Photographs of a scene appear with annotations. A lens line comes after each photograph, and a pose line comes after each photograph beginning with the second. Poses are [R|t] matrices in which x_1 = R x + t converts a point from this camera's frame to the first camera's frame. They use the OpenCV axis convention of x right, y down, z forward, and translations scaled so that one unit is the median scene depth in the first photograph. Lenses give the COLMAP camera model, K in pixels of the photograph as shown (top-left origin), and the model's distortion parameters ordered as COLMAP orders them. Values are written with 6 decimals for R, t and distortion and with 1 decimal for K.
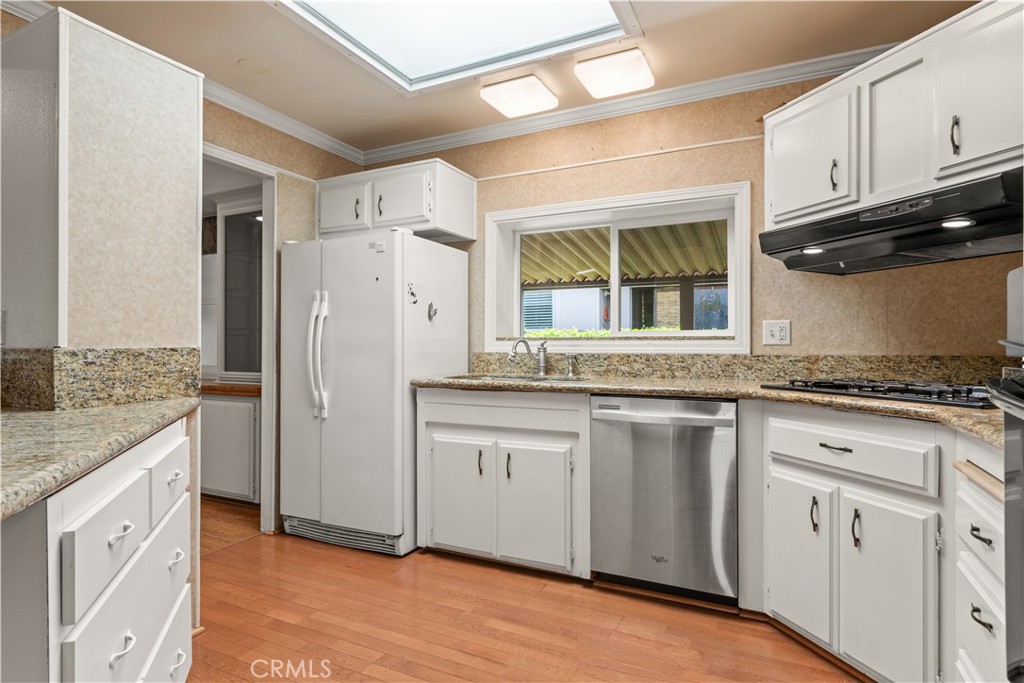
lens RADIAL K [[544.1, 0, 515.2], [0, 544.1, 339.9], [0, 0, 1]] dist [0.006017, -0.000262]
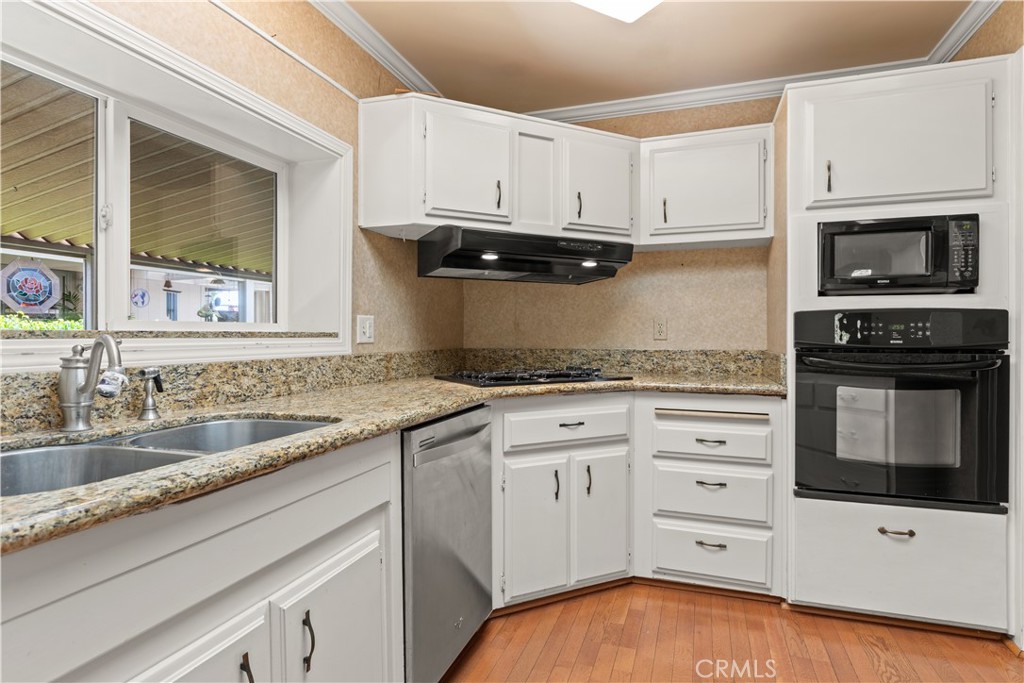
lens RADIAL K [[544.1, 0, 512.9], [0, 544.1, 336.3], [0, 0, 1]] dist [0.006017, -0.000262]
pose [[-0.125058, -0.000043, 0.992149, -0.433089], [-0.007100, 0.999974, -0.000852, -0.002966], [-0.992124, -0.007150, -0.125055, 0.871882]]
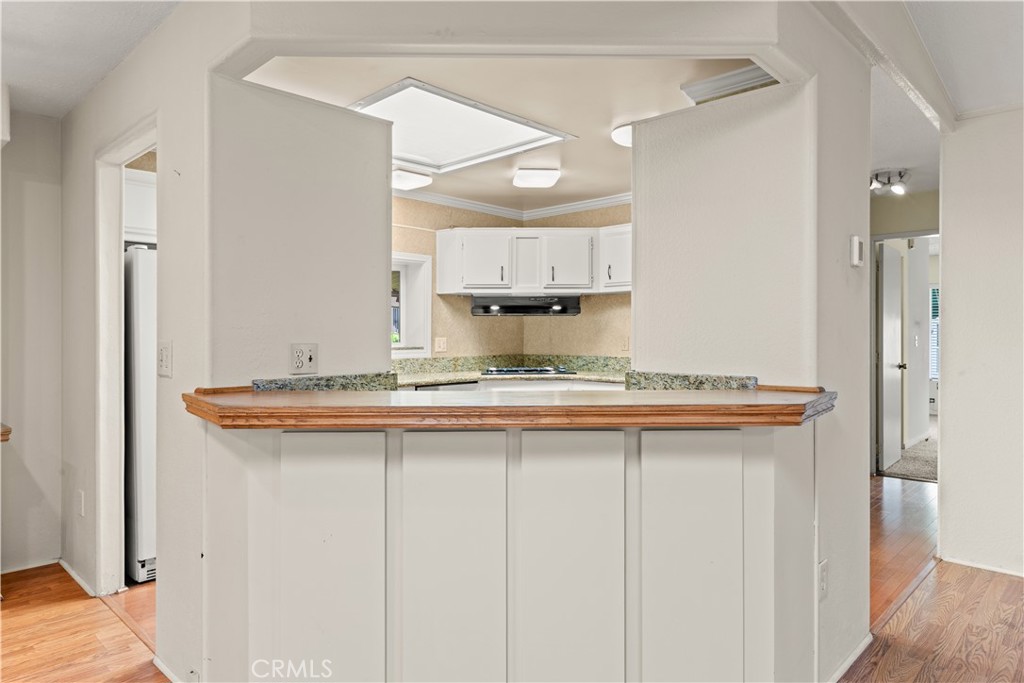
lens RADIAL K [[644.0, 0, 509.9], [0, 644.0, 335.7], [0, 0, 1]] dist [0.016093, 0.003291]
pose [[0.319886, -0.002916, 0.947452, -1.424780], [-0.004815, 0.999977, 0.004703, -0.053913], [-0.947444, -0.006067, 0.319864, 0.121962]]
